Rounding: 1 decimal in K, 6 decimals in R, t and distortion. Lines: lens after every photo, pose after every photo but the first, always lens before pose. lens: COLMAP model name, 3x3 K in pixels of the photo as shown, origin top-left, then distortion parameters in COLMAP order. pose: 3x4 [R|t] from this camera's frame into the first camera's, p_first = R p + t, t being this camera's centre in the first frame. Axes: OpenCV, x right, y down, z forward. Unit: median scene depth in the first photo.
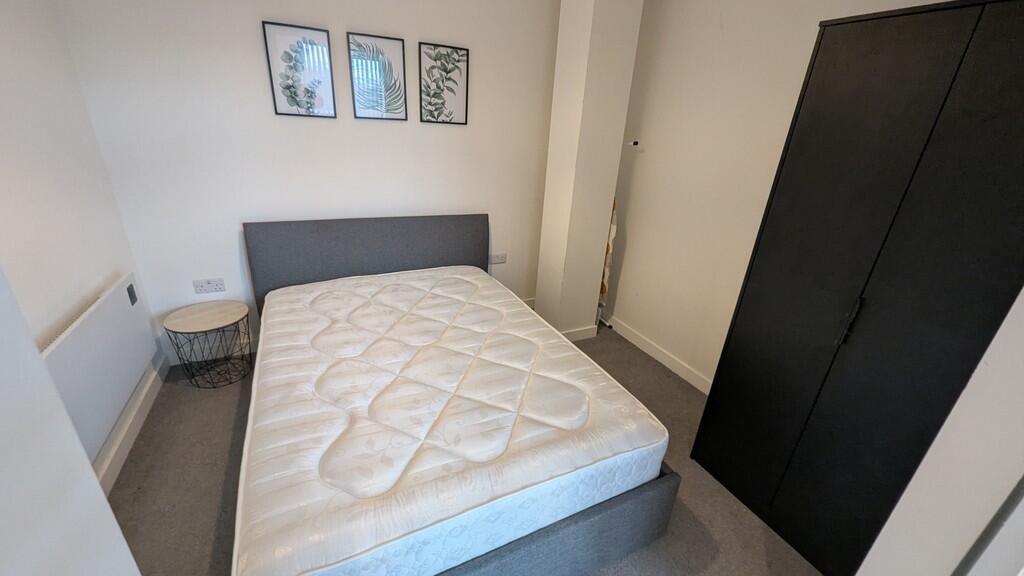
lens RADIAL K [[402.6, 0, 509.0], [0, 402.6, 288.7], [0, 0, 1]] dist [-0.001667, 0.001186]
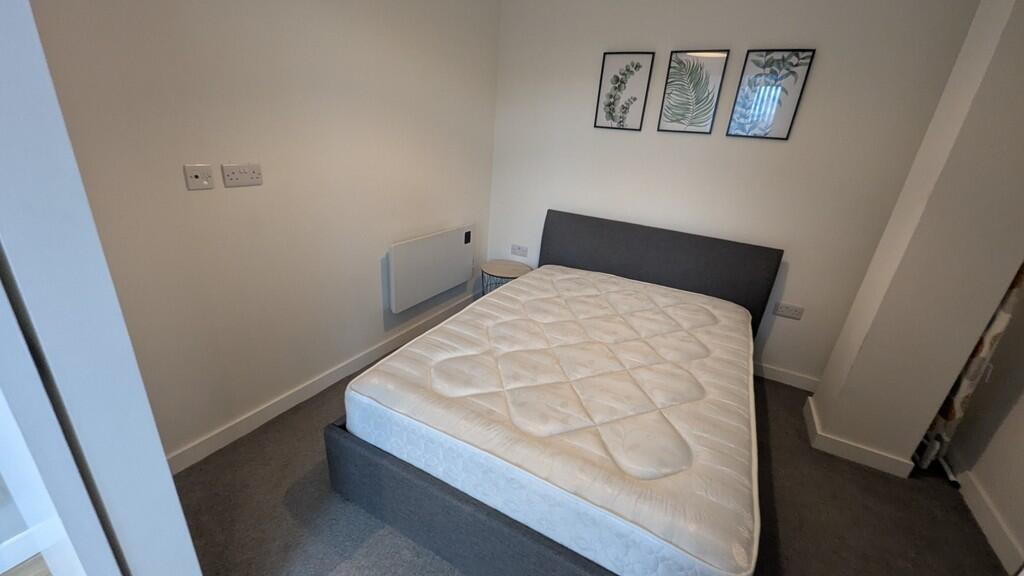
lens RADIAL K [[402.6, 0, 510.7], [0, 402.6, 286.3], [0, 0, 1]] dist [-0.001667, 0.001186]
pose [[0.581703, 0.281421, -0.763167, 0.316013], [-0.348062, 0.934123, 0.079162, 0.007718], [0.735170, 0.219581, 0.641334, 0.129637]]
